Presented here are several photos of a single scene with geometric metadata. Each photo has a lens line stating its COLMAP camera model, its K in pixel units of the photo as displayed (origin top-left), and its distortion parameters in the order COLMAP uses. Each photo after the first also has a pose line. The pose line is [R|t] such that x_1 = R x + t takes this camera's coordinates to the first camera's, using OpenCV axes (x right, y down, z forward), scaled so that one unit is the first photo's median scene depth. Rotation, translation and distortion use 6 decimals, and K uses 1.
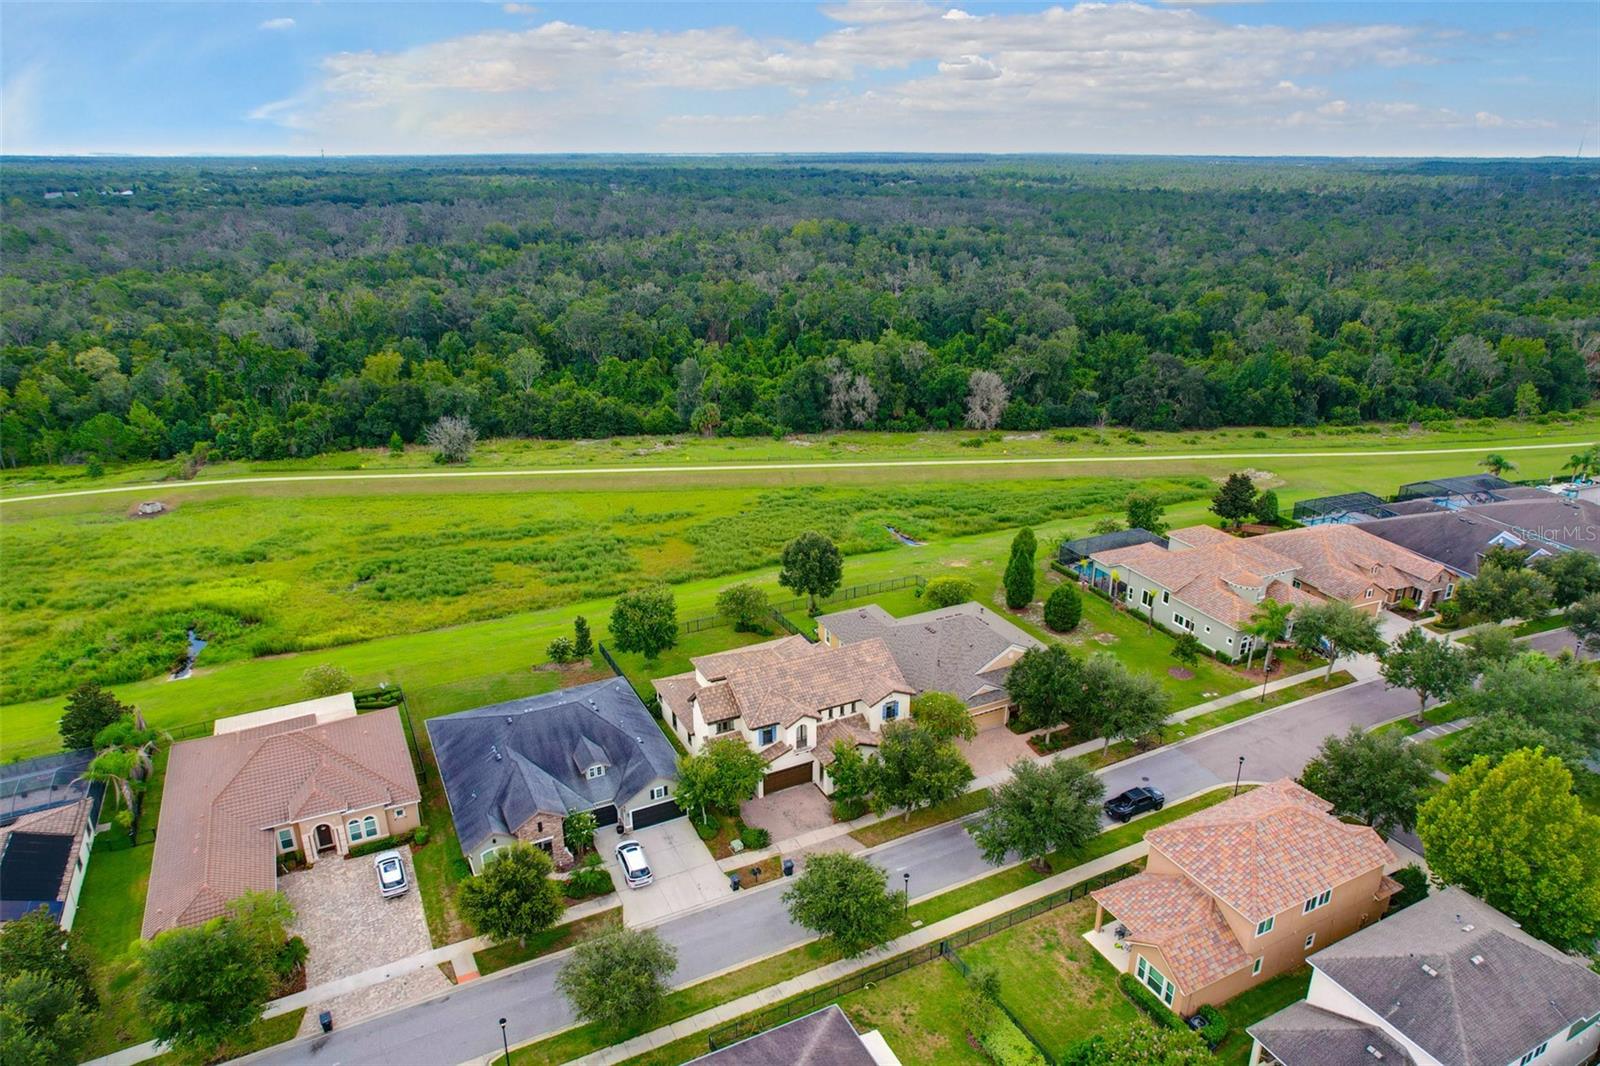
lens RADIAL K [[1015.7, 0, 800.0], [0, 1015.7, 533.0], [0, 0, 1]] dist [-0.042010, 0.001442]
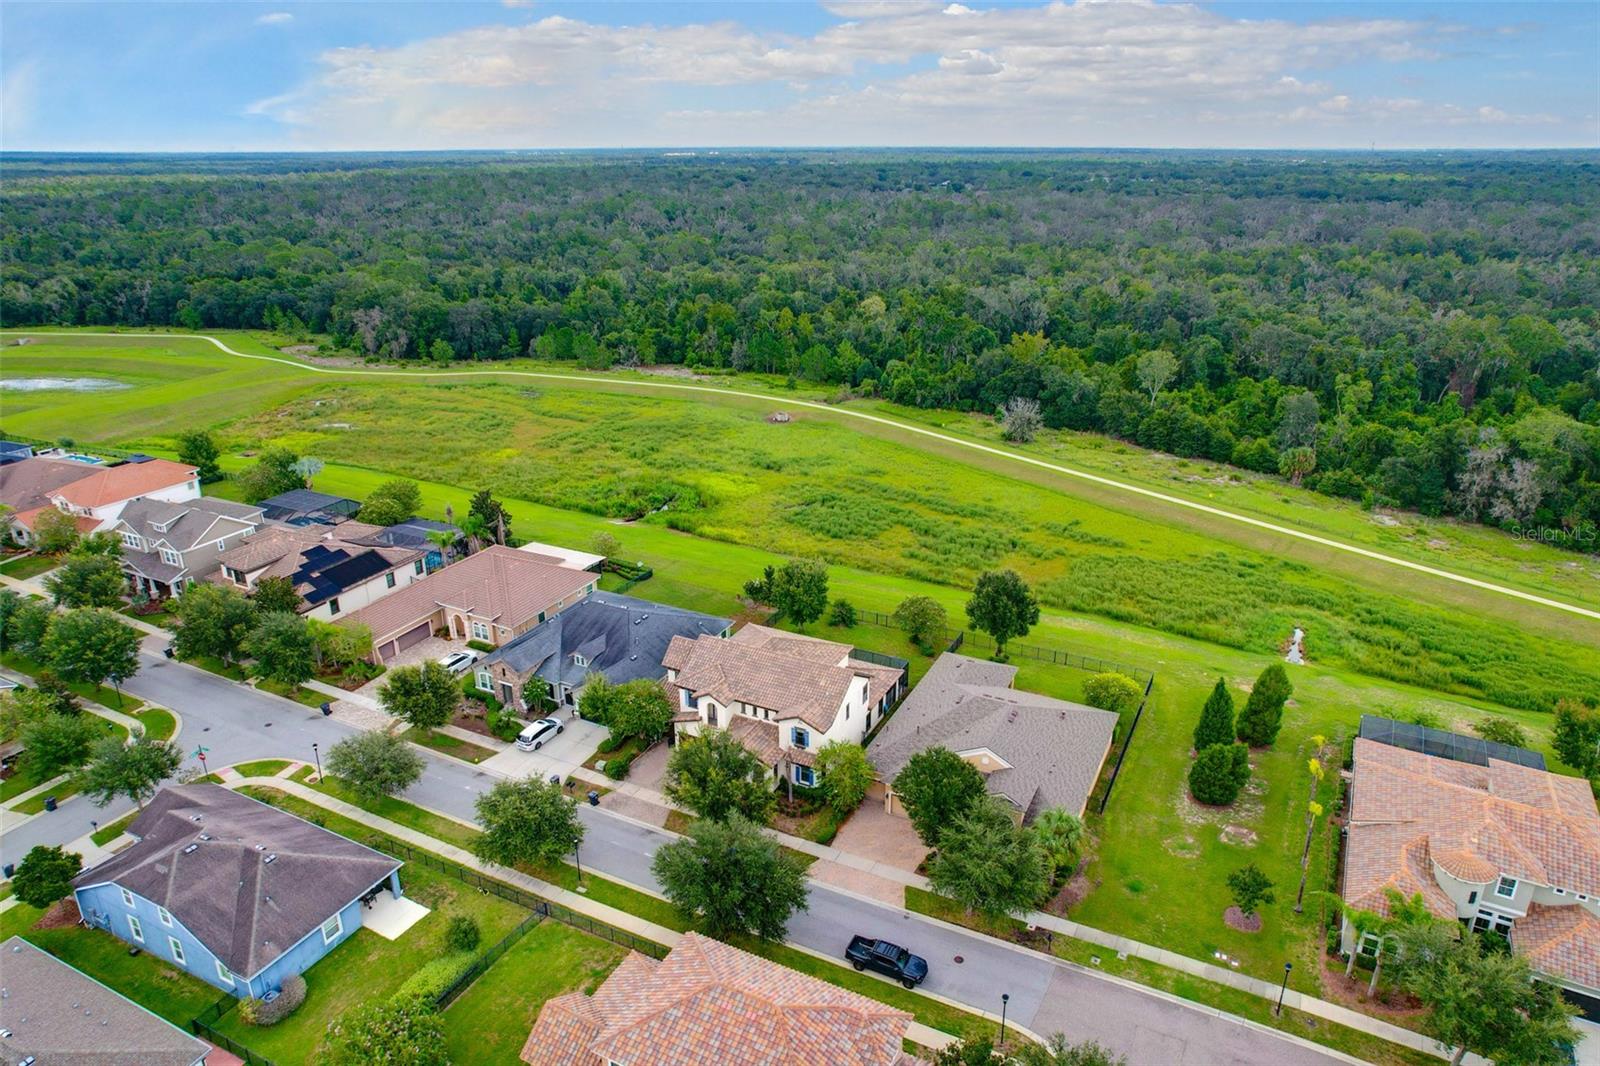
lens RADIAL K [[1015.7, 0, 800.0], [0, 1015.7, 533.0], [0, 0, 1]] dist [-0.042010, 0.001442]
pose [[0.594032, 0.287292, -0.751391, 0.435755], [-0.282308, 0.949098, 0.139699, -0.080775], [0.753278, 0.129139, 0.644899, 0.211781]]
